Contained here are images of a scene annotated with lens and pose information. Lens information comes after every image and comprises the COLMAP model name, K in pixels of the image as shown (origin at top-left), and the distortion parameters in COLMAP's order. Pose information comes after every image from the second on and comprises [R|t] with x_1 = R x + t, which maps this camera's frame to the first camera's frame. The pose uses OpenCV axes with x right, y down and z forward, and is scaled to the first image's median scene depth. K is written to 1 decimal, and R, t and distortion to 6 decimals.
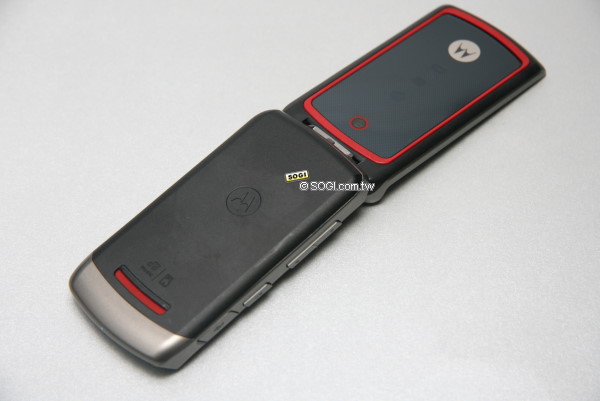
lens RADIAL K [[2206.4, 0, 299.6], [0, 2206.4, 200.7], [0, 0, 1]] dist [0.047102, 0.000000]
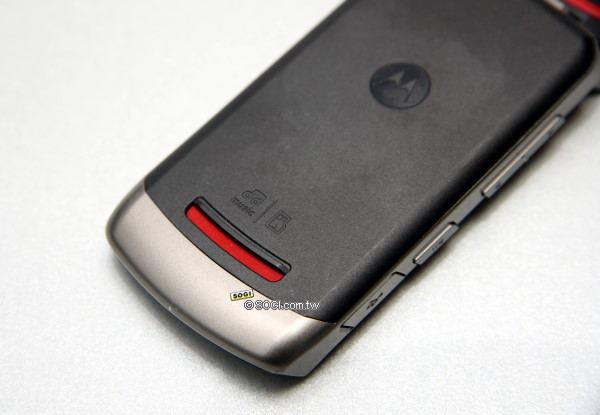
lens RADIAL K [[2201.3, 0, 299.5], [0, 2201.3, 205.5], [0, 0, 1]] dist [-0.408553, 0.000000]
pose [[0.999060, -0.022451, 0.037084, -0.075458], [0.022155, 0.999720, 0.008356, 0.027130], [-0.037261, -0.007527, 0.999277, 0.428750]]
